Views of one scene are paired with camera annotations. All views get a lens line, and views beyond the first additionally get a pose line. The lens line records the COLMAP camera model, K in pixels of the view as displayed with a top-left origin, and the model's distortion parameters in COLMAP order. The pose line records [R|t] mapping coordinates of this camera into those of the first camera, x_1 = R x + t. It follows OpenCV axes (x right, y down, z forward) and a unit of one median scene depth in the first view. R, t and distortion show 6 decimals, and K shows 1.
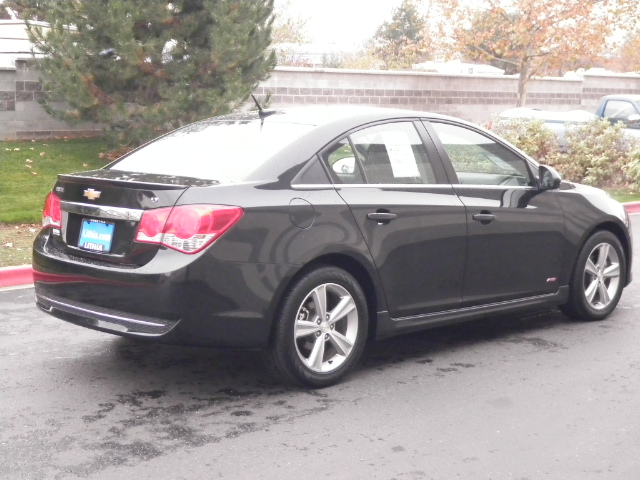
lens RADIAL K [[1112.9, 0, 320.0], [0, 1112.9, 240.0], [0, 0, 1]] dist [-0.019396, -0.053513]
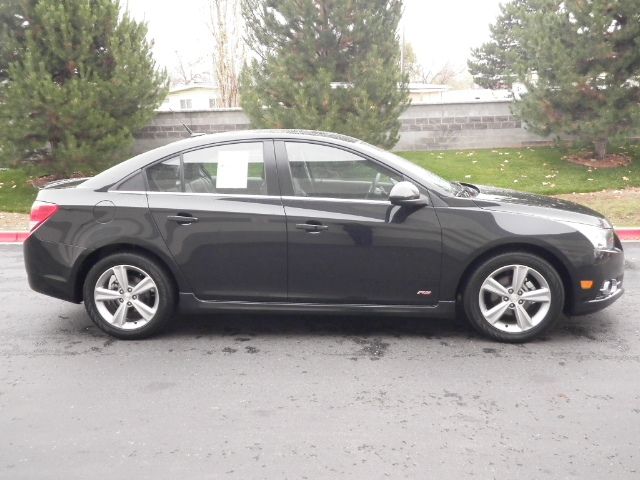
lens RADIAL K [[650.8, 0, 320.0], [0, 650.8, 240.0], [0, 0, 1]] dist [0.006264, -0.004285]
pose [[0.639384, 0.107302, -0.761363, 0.600848], [-0.063010, 0.994196, 0.087201, -0.059771], [0.766301, -0.007781, 0.642434, 0.532962]]
